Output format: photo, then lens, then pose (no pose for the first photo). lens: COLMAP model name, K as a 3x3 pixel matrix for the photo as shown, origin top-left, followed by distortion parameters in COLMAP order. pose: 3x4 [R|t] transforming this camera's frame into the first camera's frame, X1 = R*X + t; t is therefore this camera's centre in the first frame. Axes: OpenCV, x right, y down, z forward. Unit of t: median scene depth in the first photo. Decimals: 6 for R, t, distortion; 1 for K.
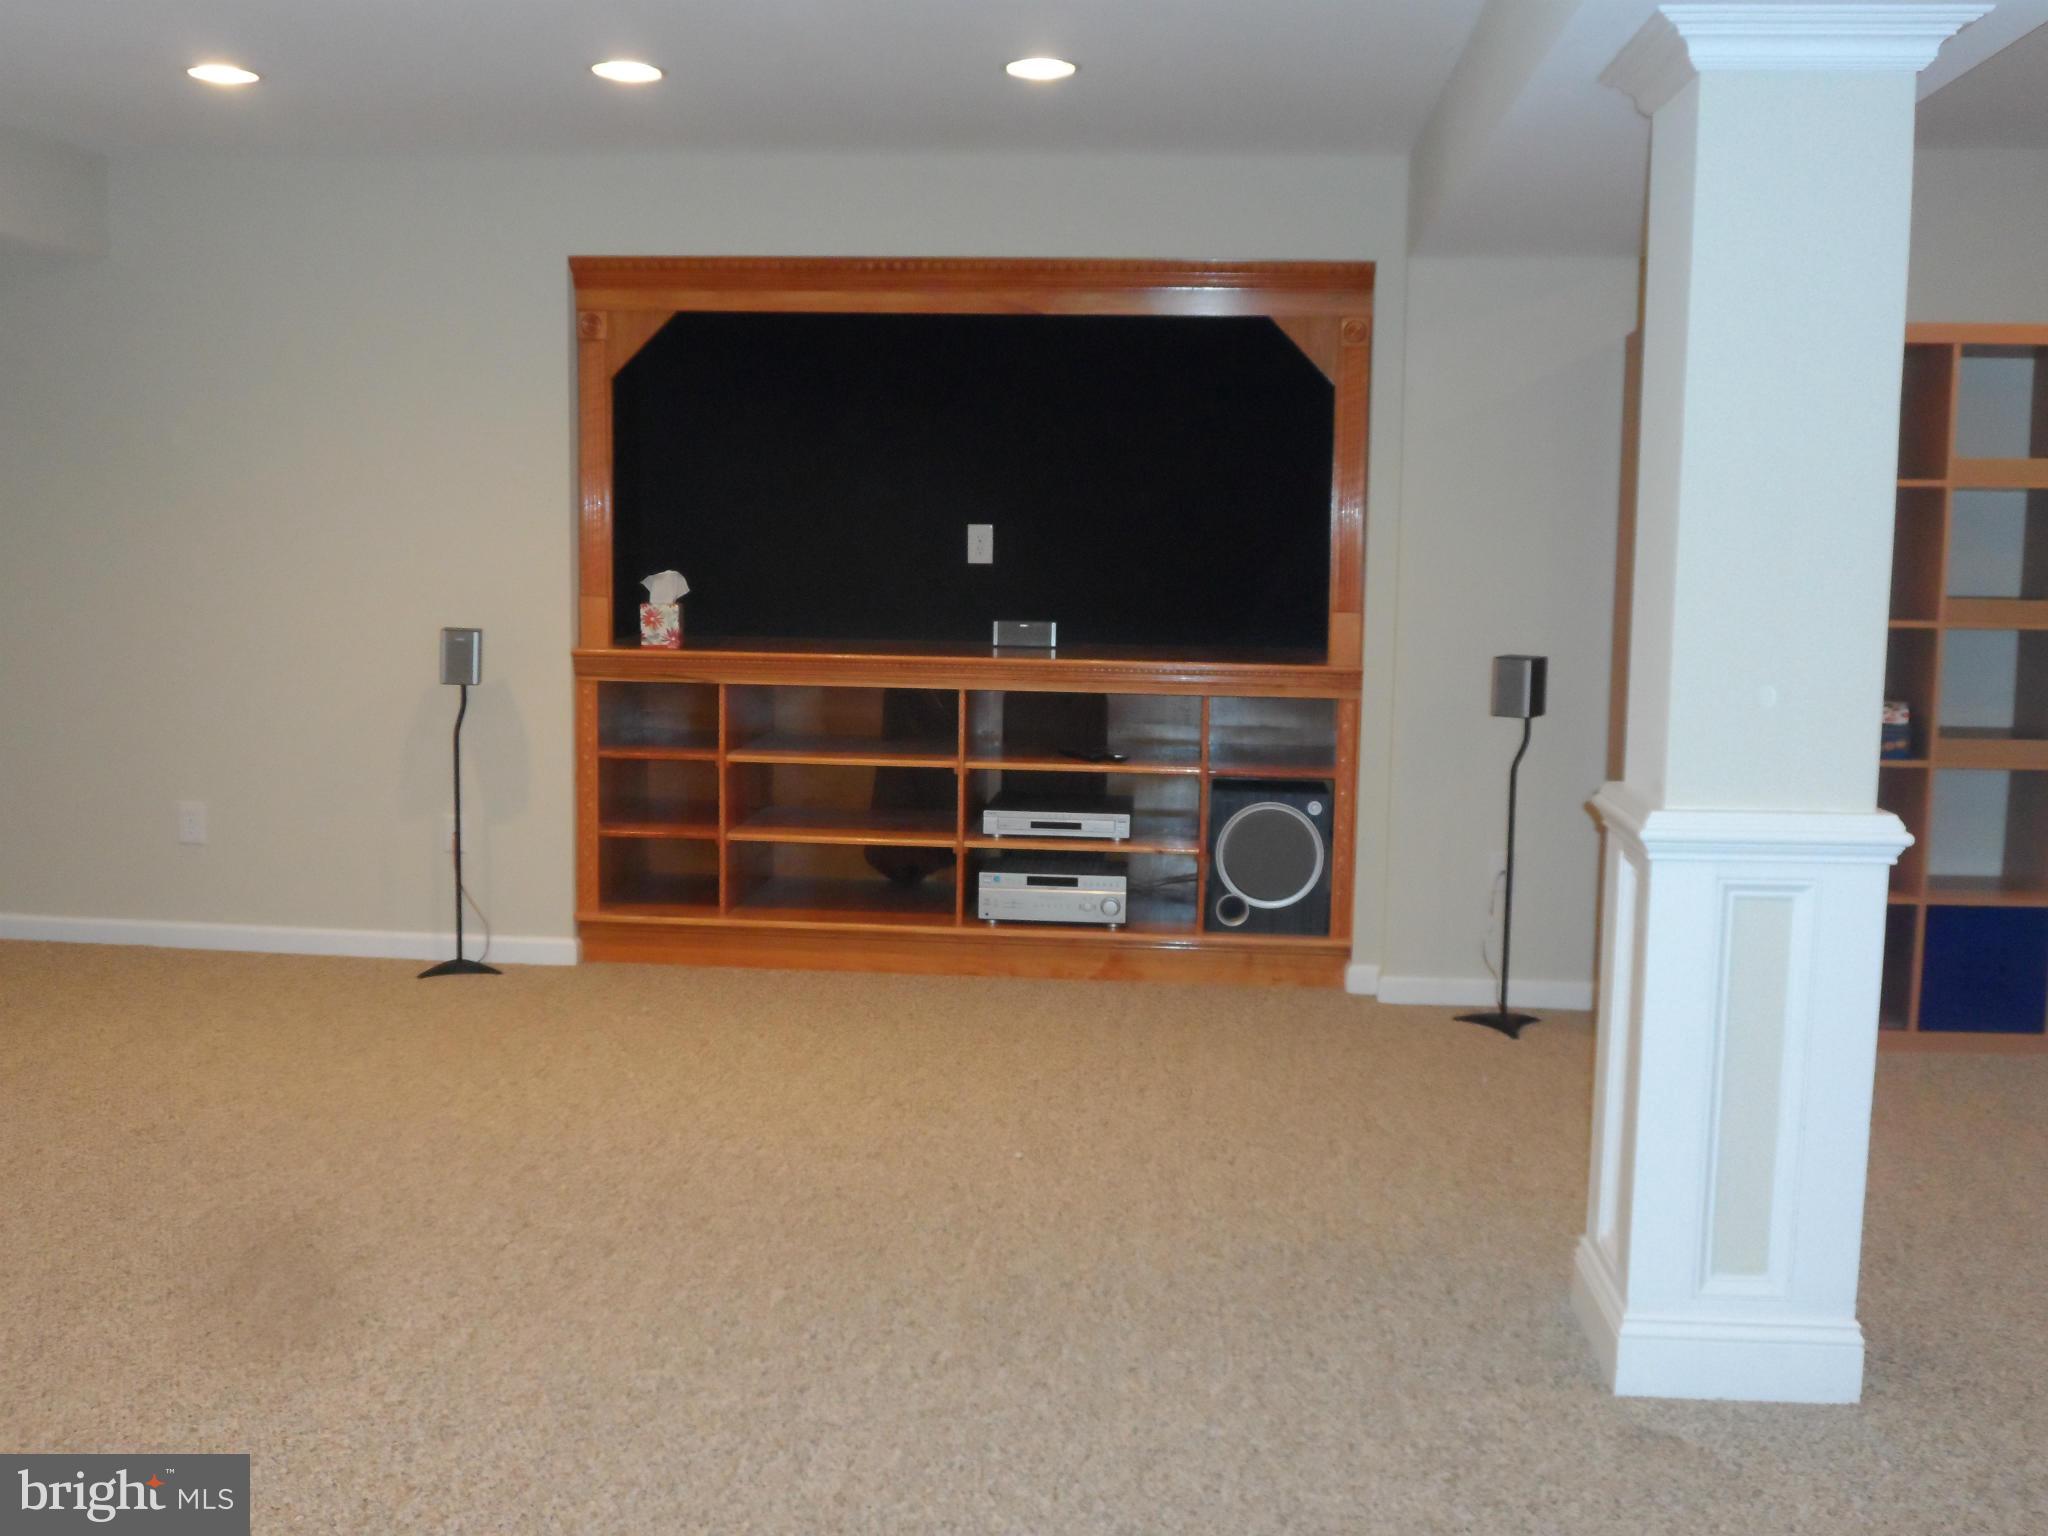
lens RADIAL K [[2000.9, 0, 1024.0], [0, 2000.9, 768.0], [0, 0, 1]] dist [-0.070299, 0.020806]
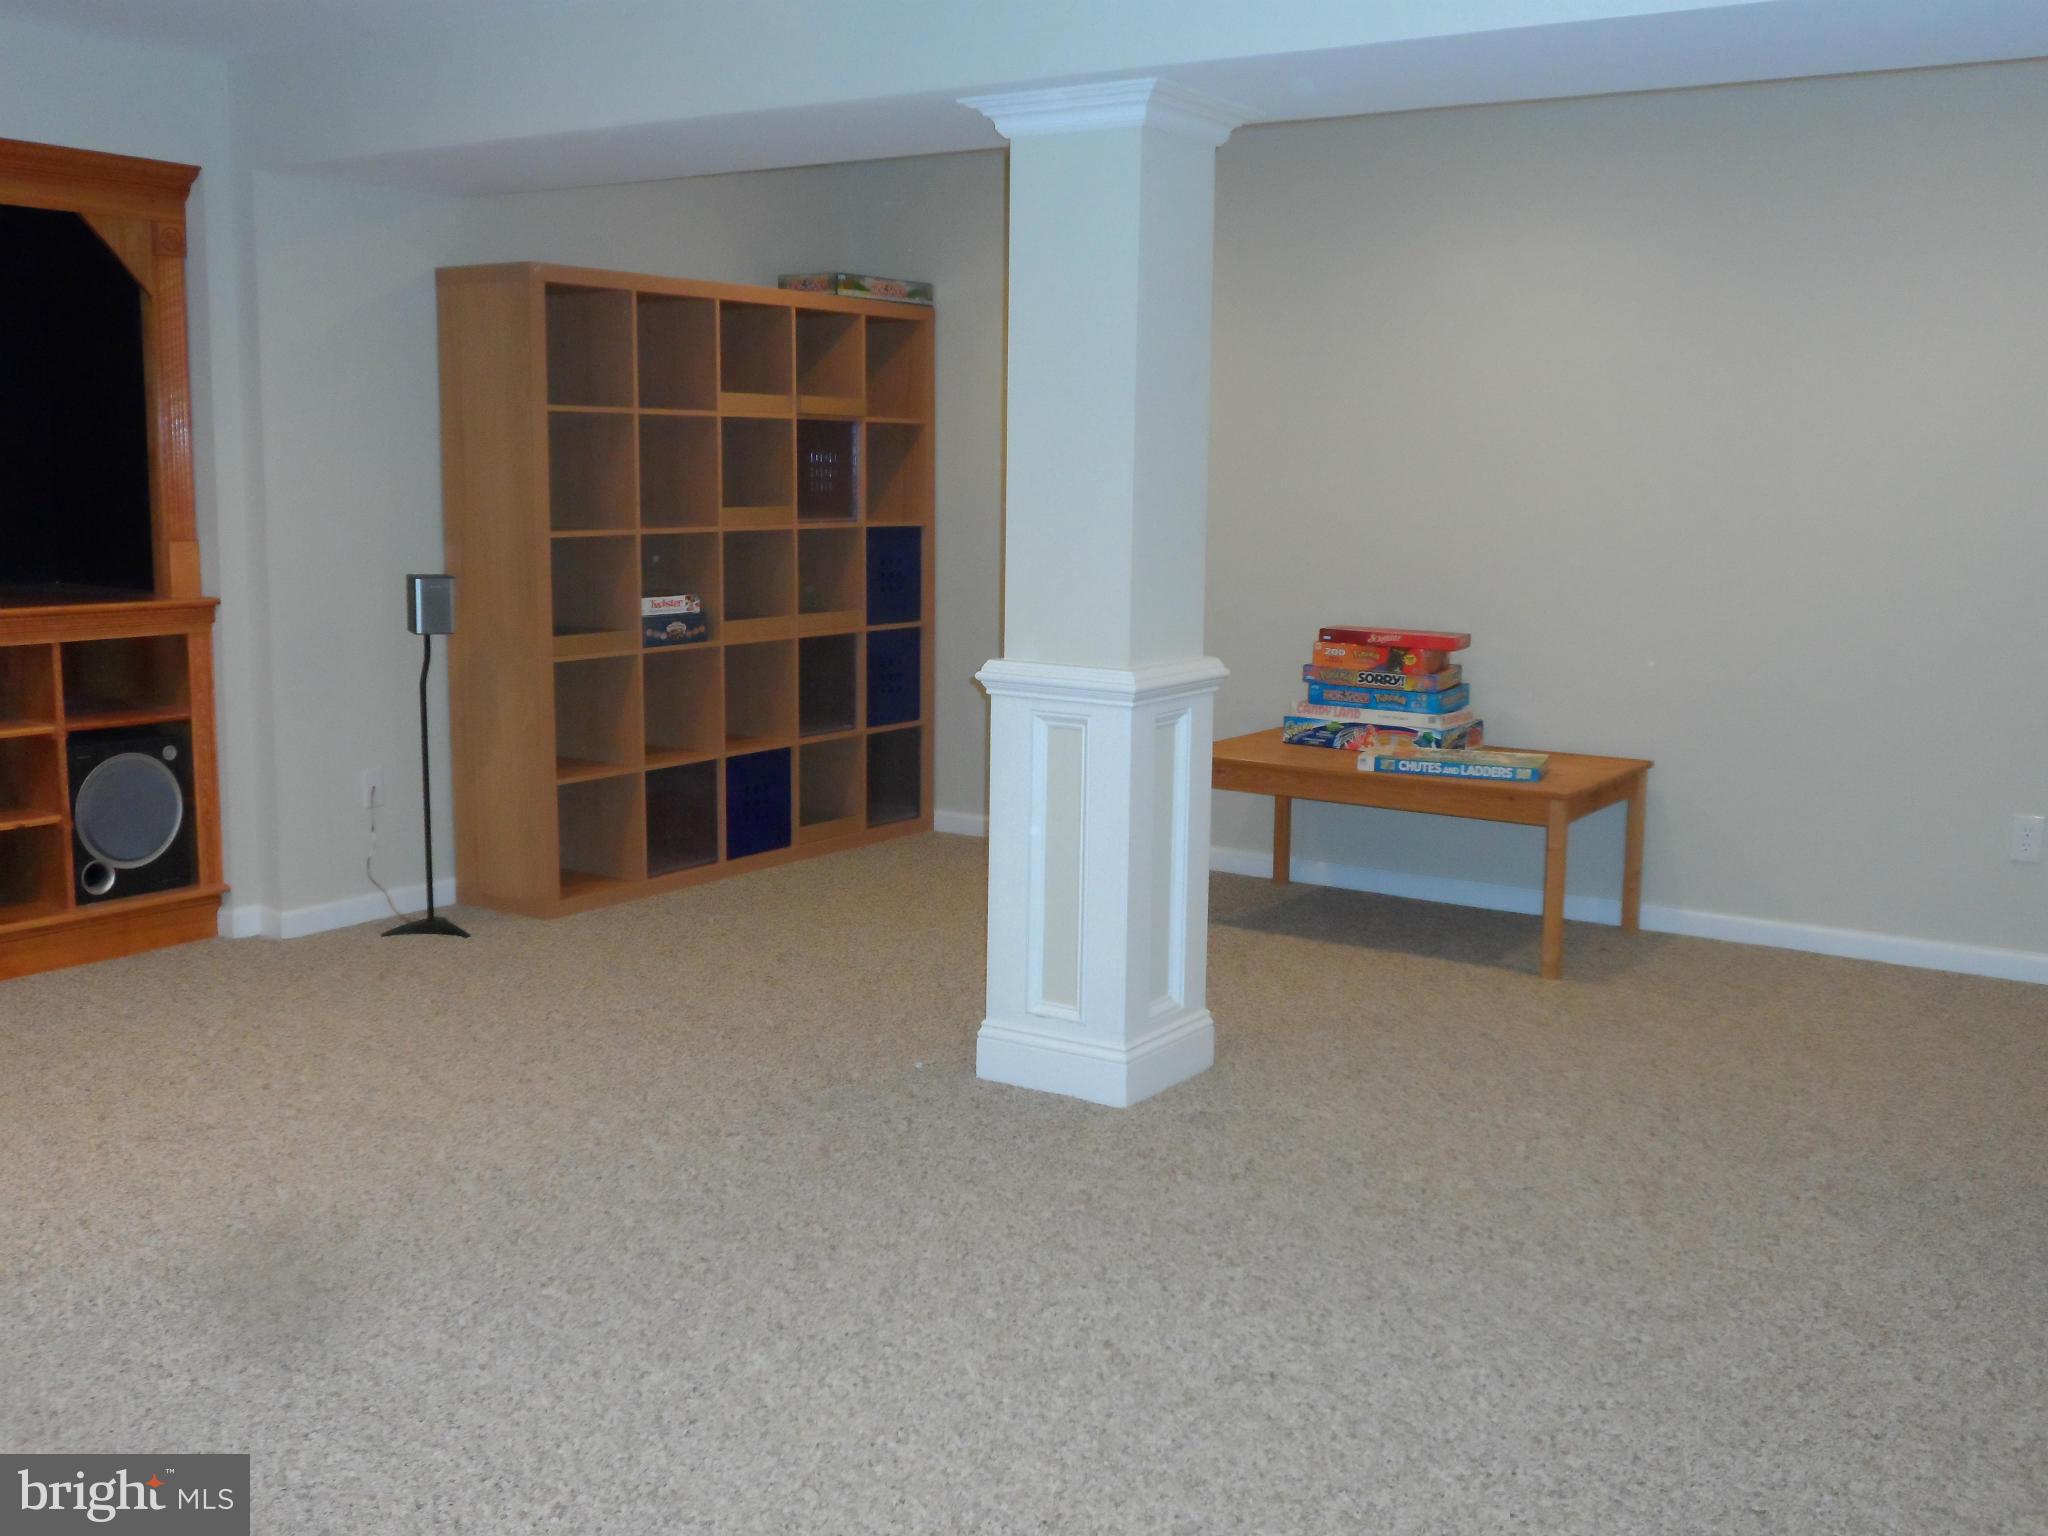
lens RADIAL K [[2000.9, 0, 1024.0], [0, 2000.9, 768.0], [0, 0, 1]] dist [-0.070299, 0.020806]
pose [[0.493942, -0.143808, 0.857520, -0.457672], [0.098010, 0.989151, 0.109427, -0.035212], [-0.863953, 0.029995, 0.502678, 0.195230]]
